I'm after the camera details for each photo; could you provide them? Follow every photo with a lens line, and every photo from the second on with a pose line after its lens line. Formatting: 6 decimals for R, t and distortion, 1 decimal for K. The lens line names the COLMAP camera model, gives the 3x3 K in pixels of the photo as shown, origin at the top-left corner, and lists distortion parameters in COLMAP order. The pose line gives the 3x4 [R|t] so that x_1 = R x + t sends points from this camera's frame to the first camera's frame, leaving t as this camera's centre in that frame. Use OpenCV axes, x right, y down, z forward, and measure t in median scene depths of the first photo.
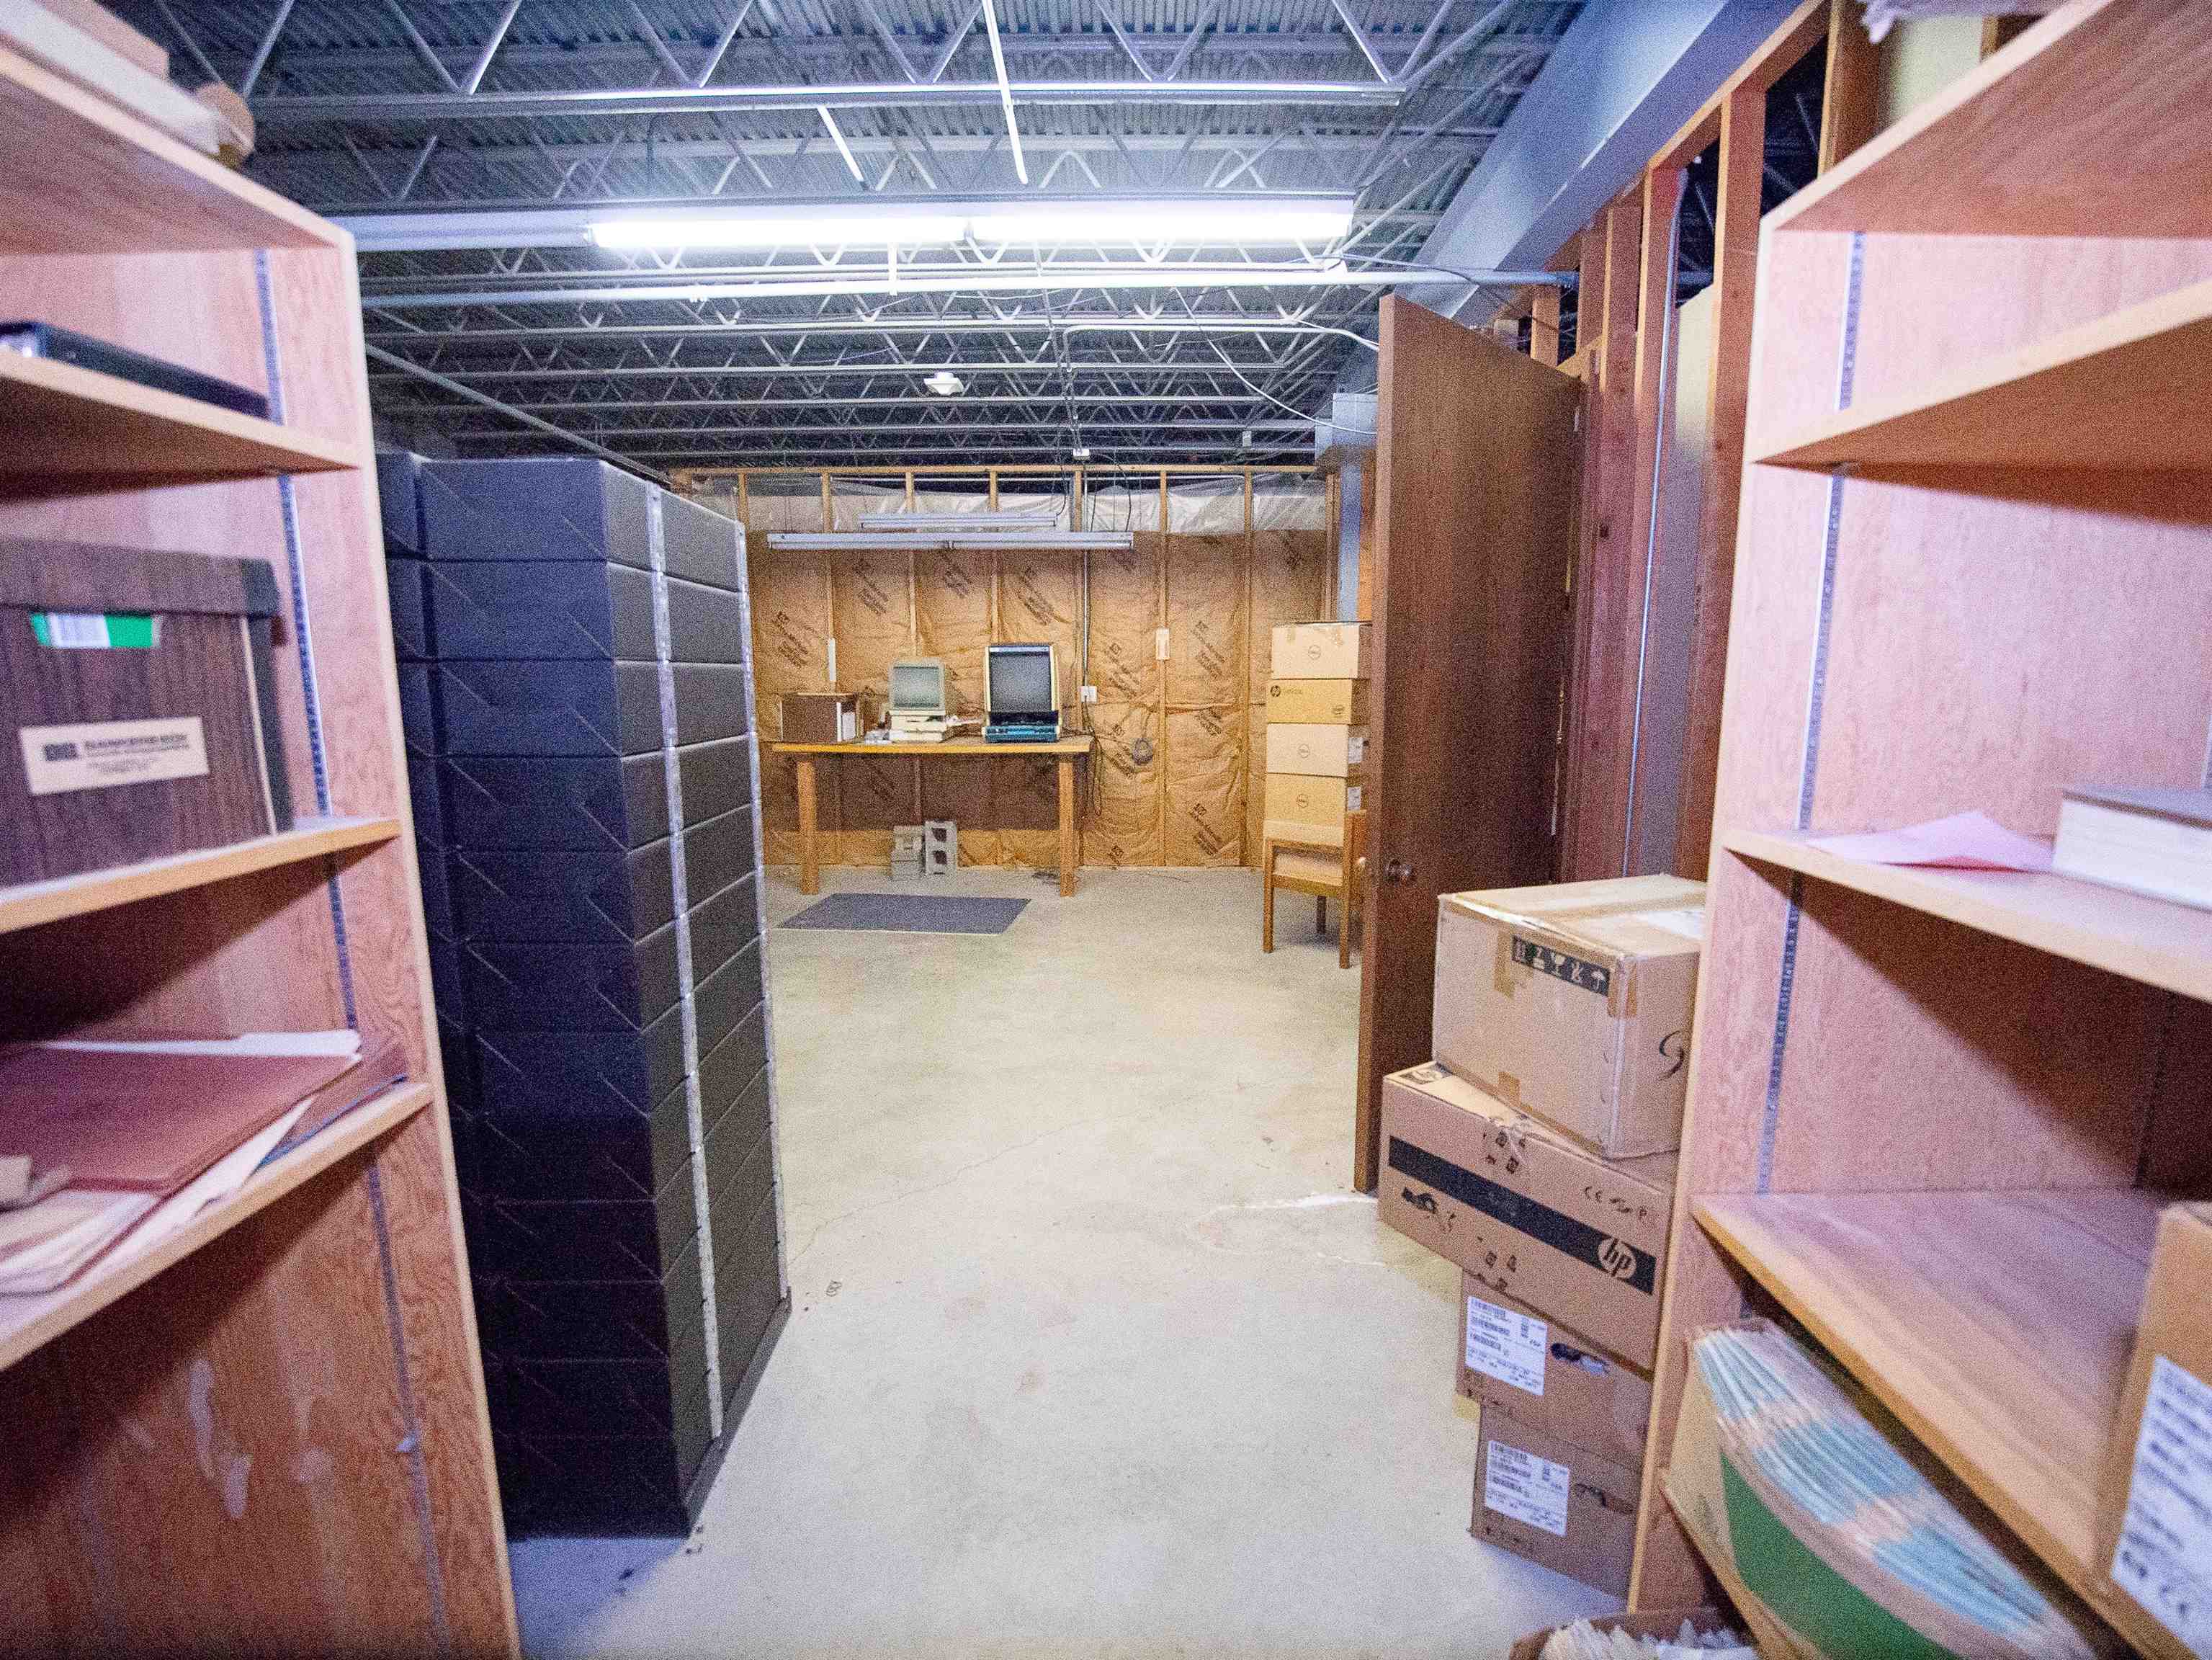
lens RADIAL K [[1022.2, 0, 1109.9], [0, 1022.2, 832.6], [0, 0, 1]] dist [-0.029355, 0.003850]
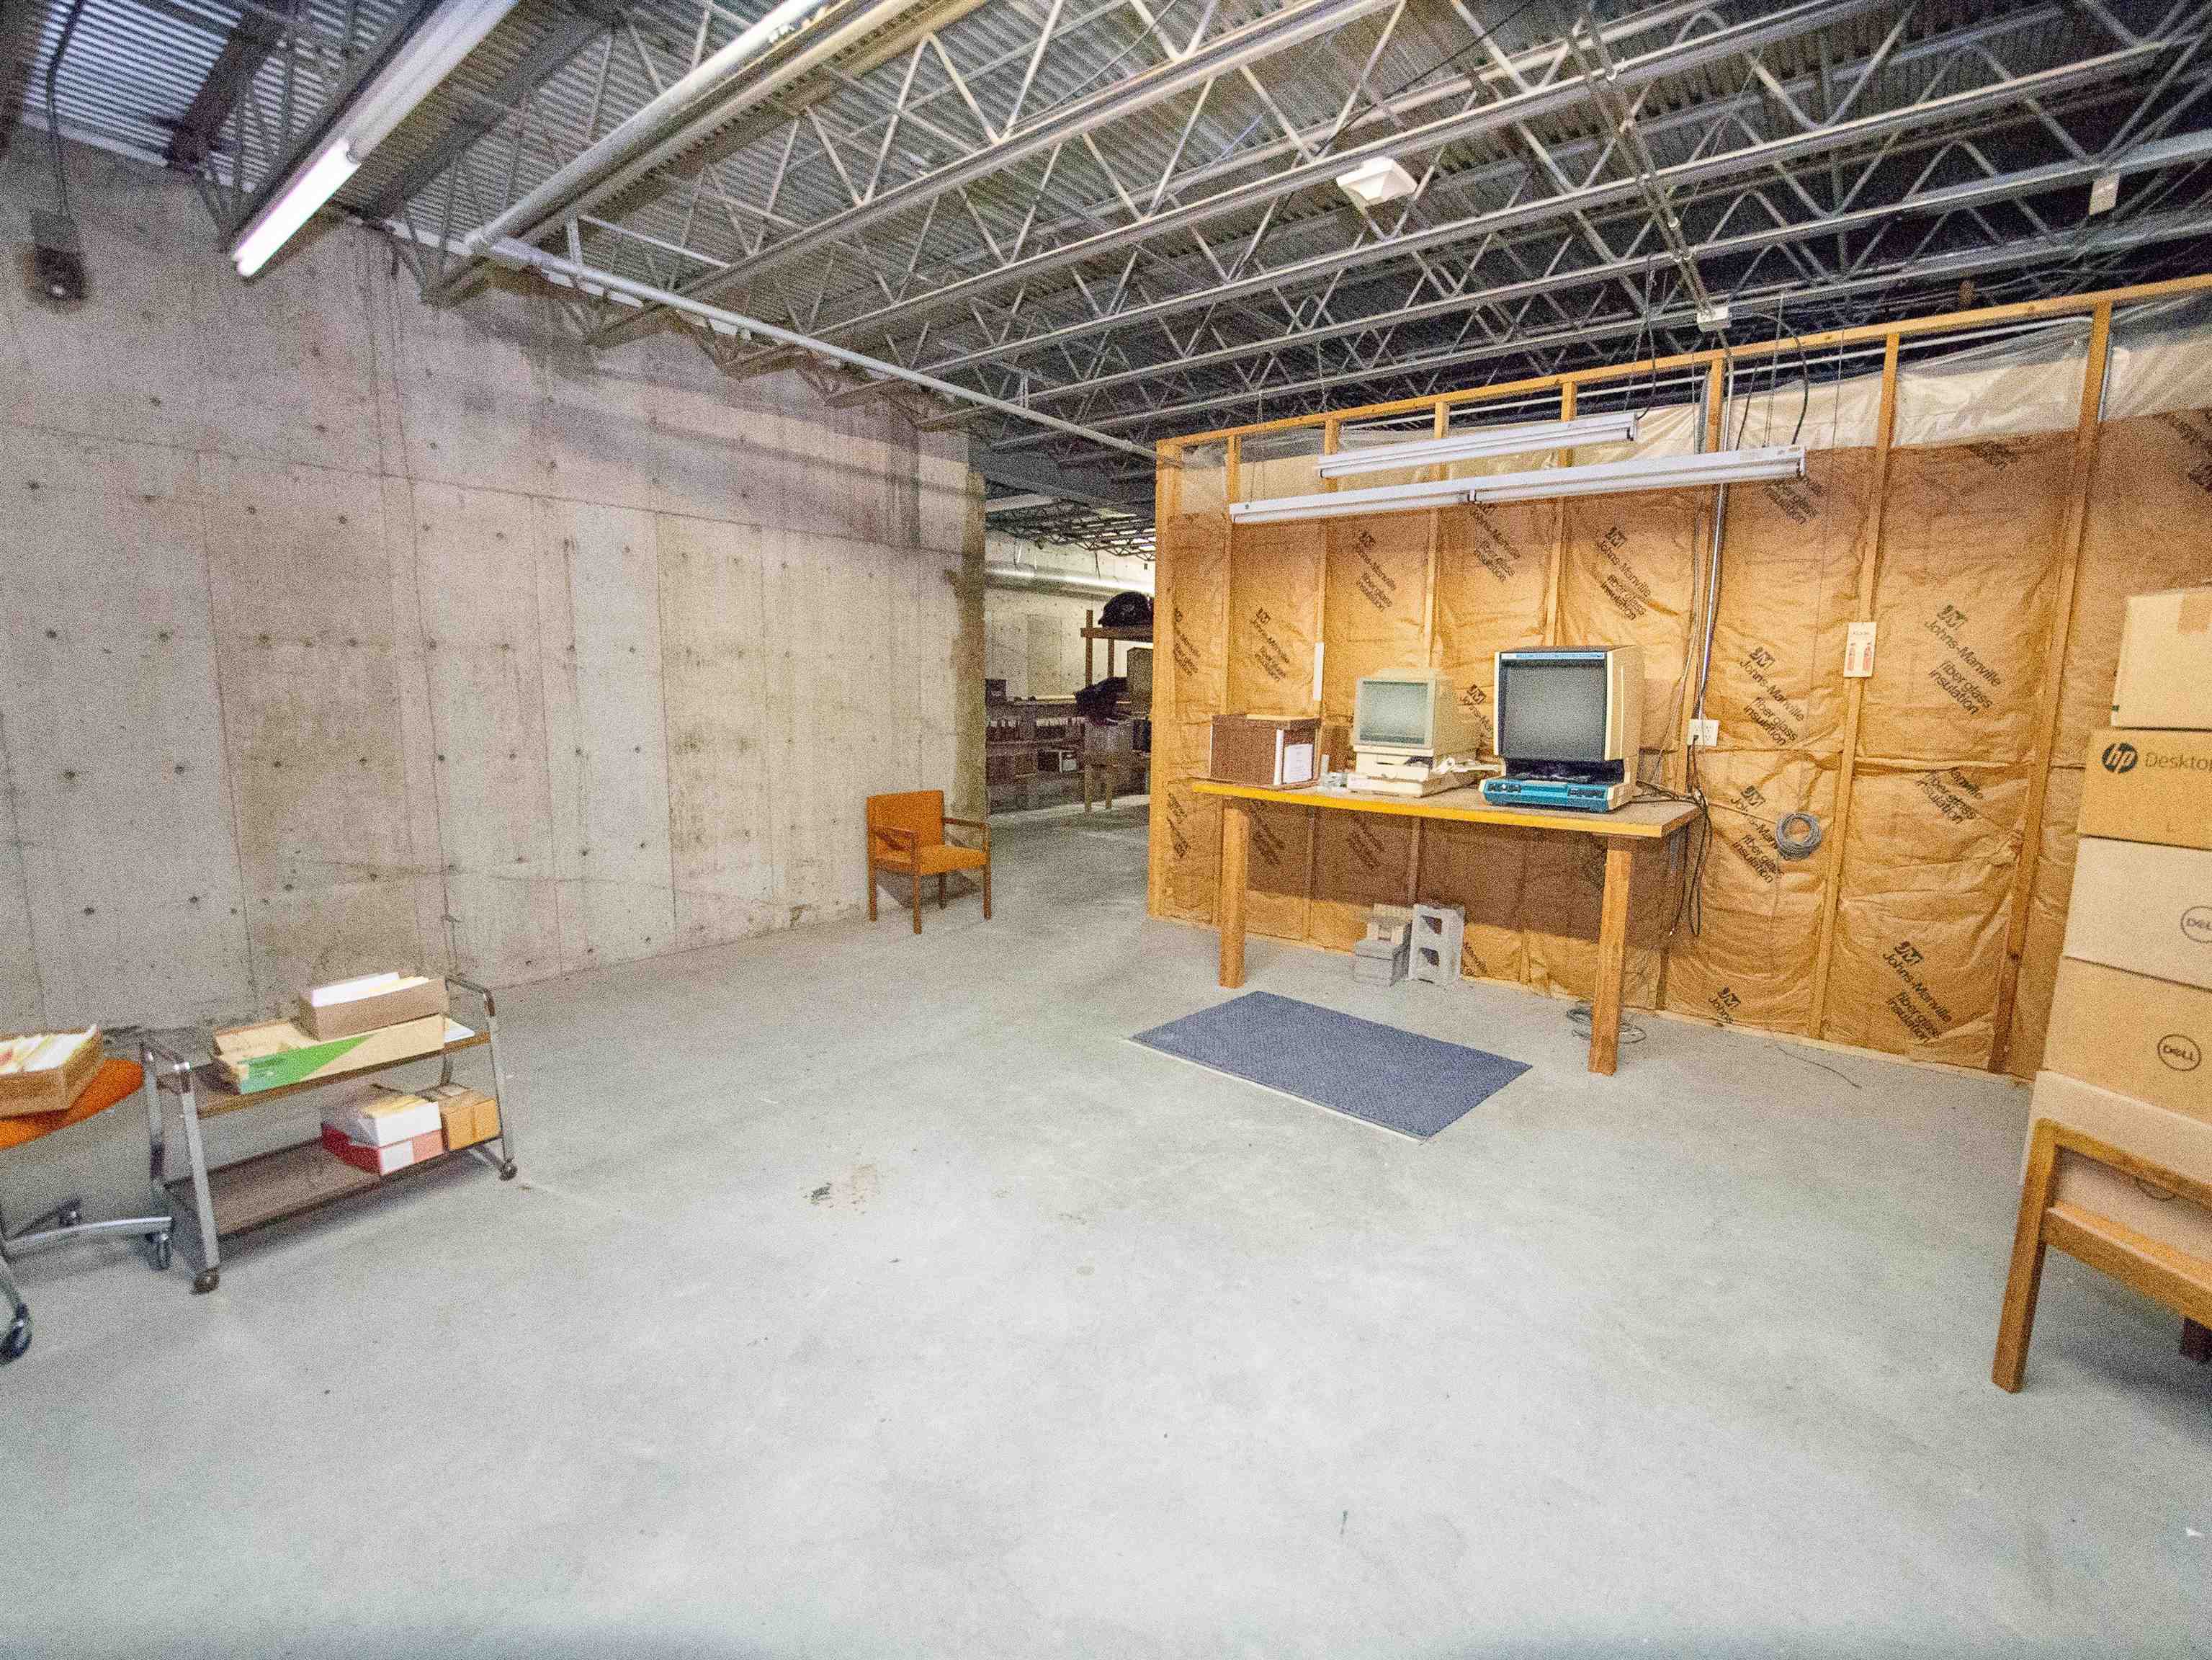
lens RADIAL K [[1022.2, 0, 1090.4], [0, 1022.2, 834.0], [0, 0, 1]] dist [-0.029355, 0.003850]
pose [[0.797573, 0.101616, -0.594602, 0.052620], [-0.107815, 0.993851, 0.025229, -0.052903], [0.593509, 0.043985, 0.803624, 0.312924]]
